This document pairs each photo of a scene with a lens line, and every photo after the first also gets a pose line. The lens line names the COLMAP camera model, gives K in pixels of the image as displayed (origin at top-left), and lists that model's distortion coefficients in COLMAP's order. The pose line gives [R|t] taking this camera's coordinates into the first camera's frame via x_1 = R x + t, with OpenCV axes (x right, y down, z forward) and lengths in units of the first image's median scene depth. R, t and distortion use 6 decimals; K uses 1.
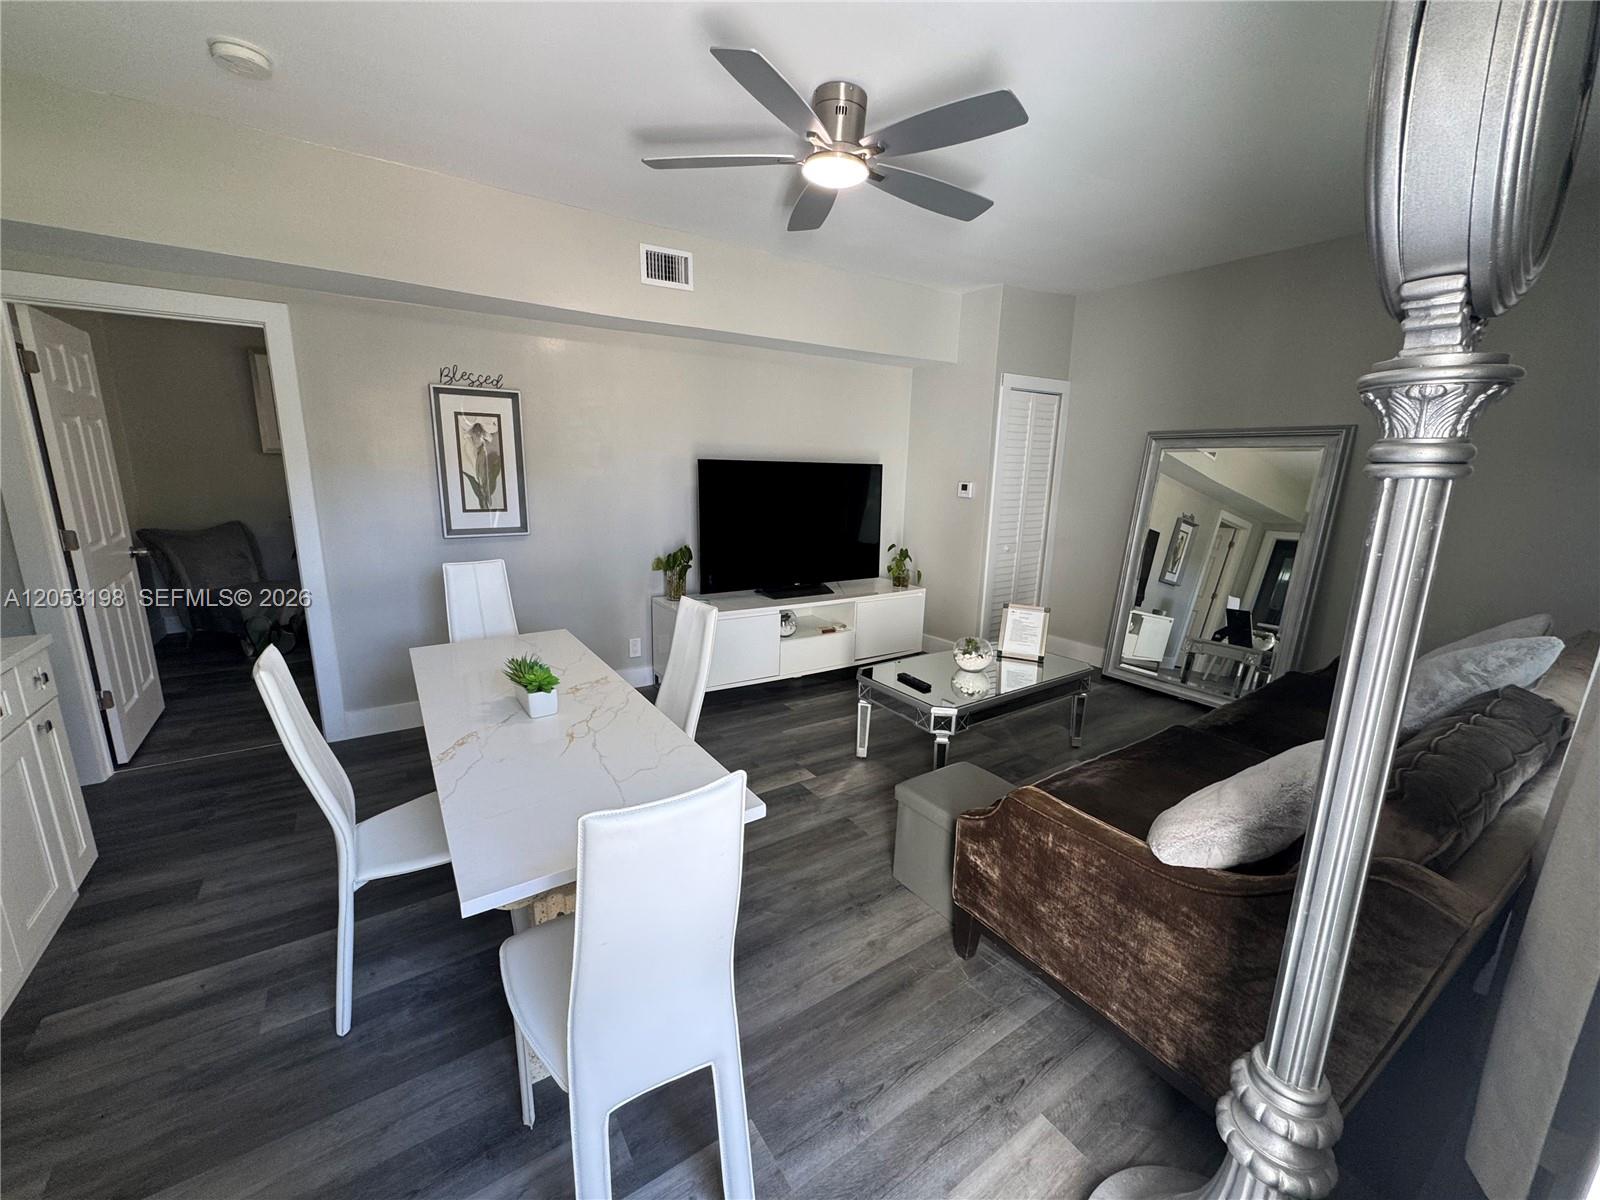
lens RADIAL K [[636.6, 0, 800.0], [0, 636.6, 600.0], [0, 0, 1]] dist [0.000790, 0.000124]
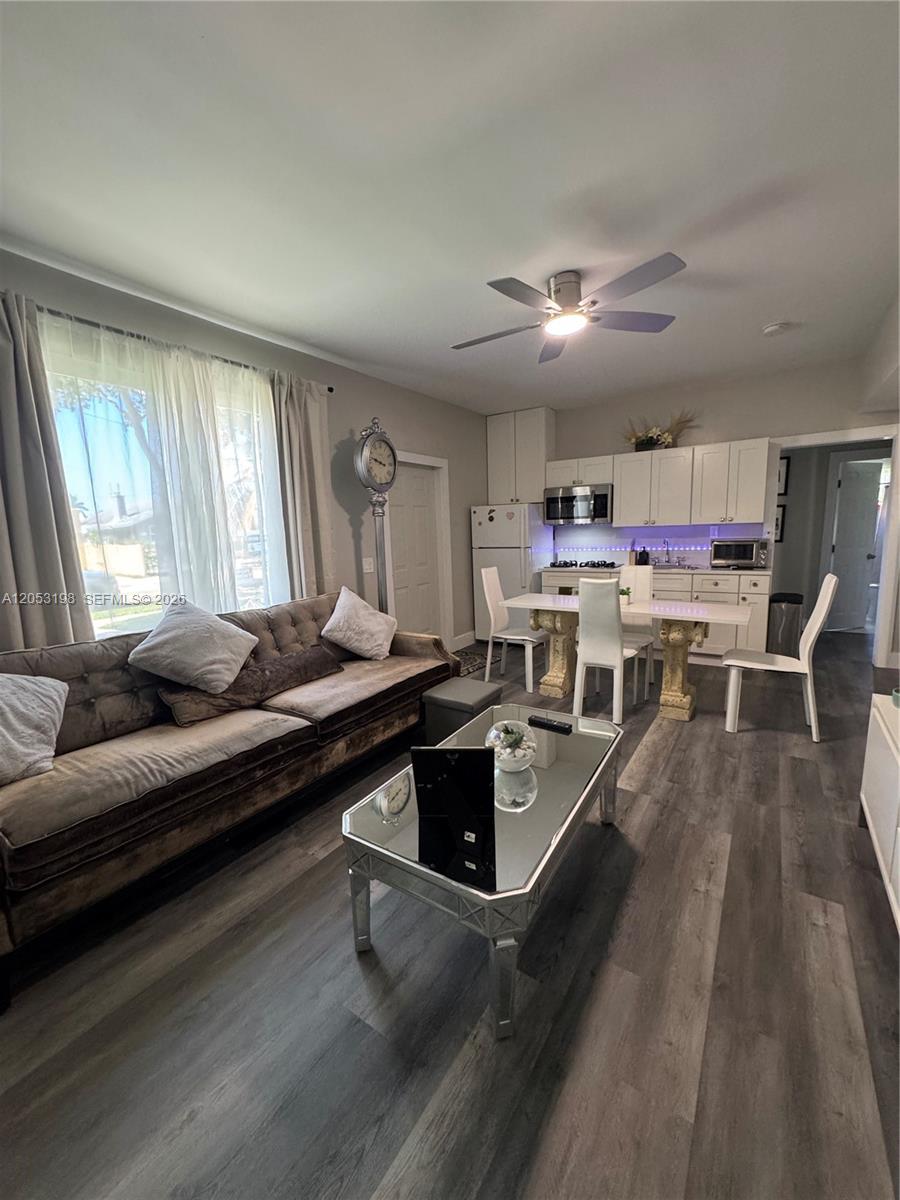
lens RADIAL K [[477.4, 0, 450.0], [0, 477.4, 600.0], [0, 0, 1]] dist [0.000790, 0.000124]
pose [[-0.923569, 0.069616, -0.377060, 0.510707], [-0.064817, 0.940882, 0.332475, -0.248362], [0.377914, 0.331503, -0.864457, 1.333857]]
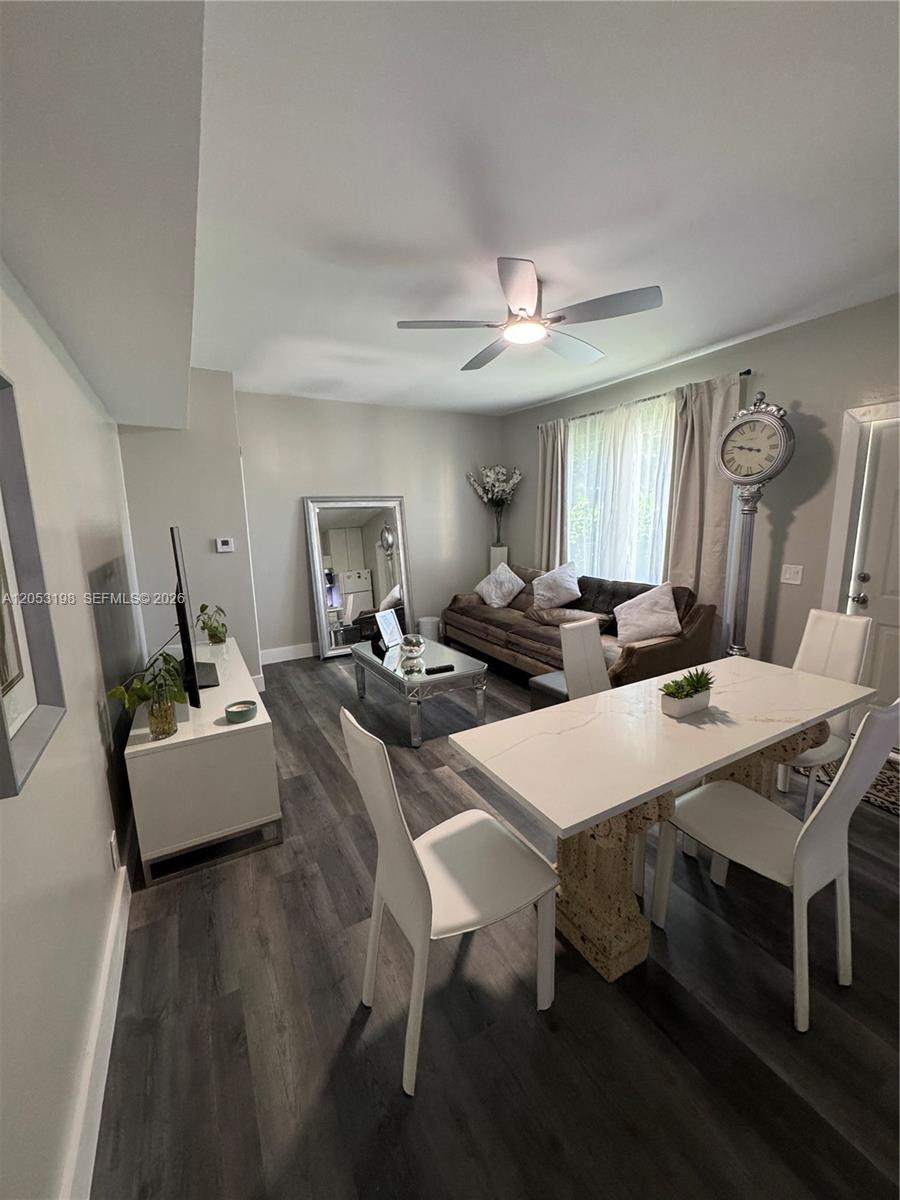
lens RADIAL K [[477.4, 0, 450.0], [0, 477.4, 600.0], [0, 0, 1]] dist [0.000790, 0.000124]
pose [[0.079322, -0.196448, 0.977301, -0.755063], [0.228596, 0.957848, 0.173984, -0.183612], [-0.970284, 0.209606, 0.120886, 0.720199]]
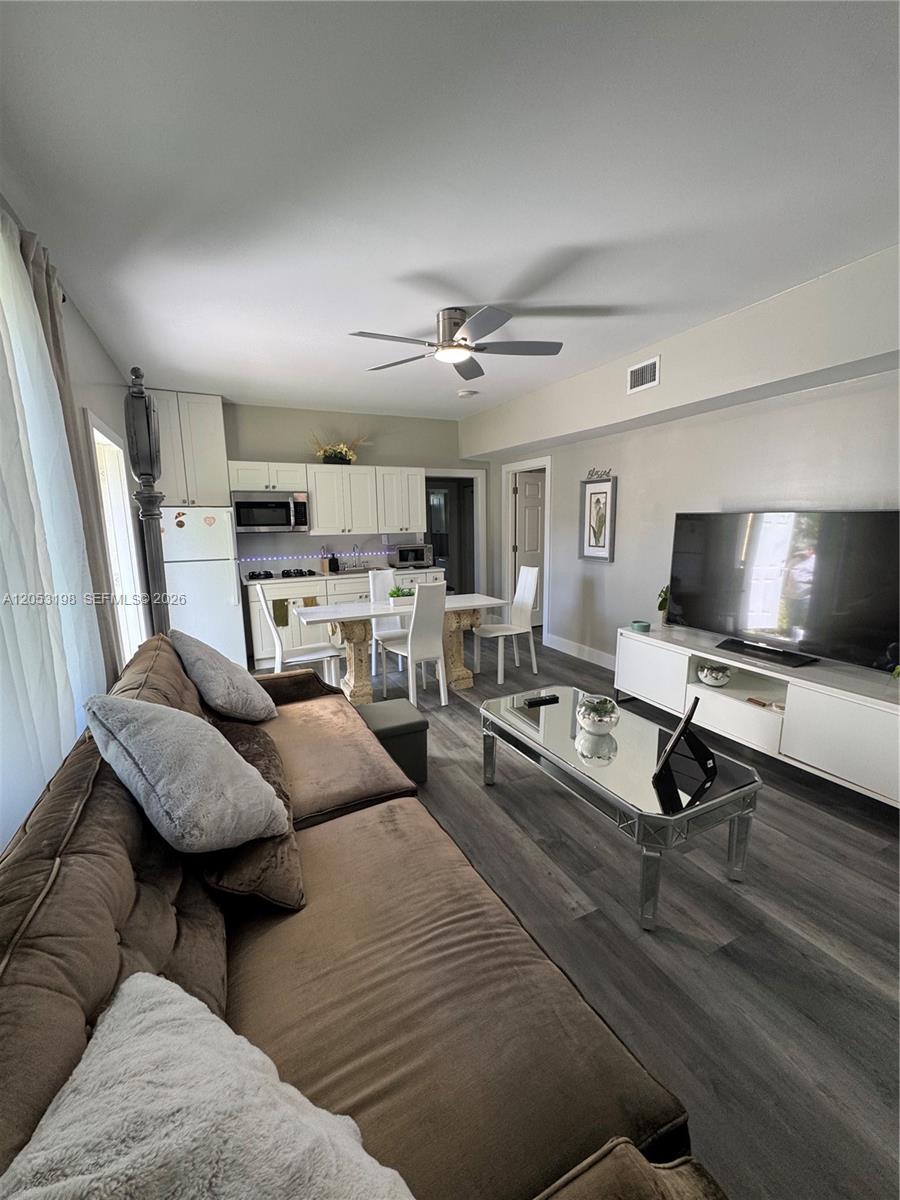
lens RADIAL K [[477.4, 0, 450.0], [0, 477.4, 600.0], [0, 0, 1]] dist [0.000790, 0.000124]
pose [[-0.132374, 0.144222, -0.980651, 0.909041], [-0.197382, 0.965708, 0.168668, -0.144064], [0.971348, 0.215891, -0.099368, 0.787209]]
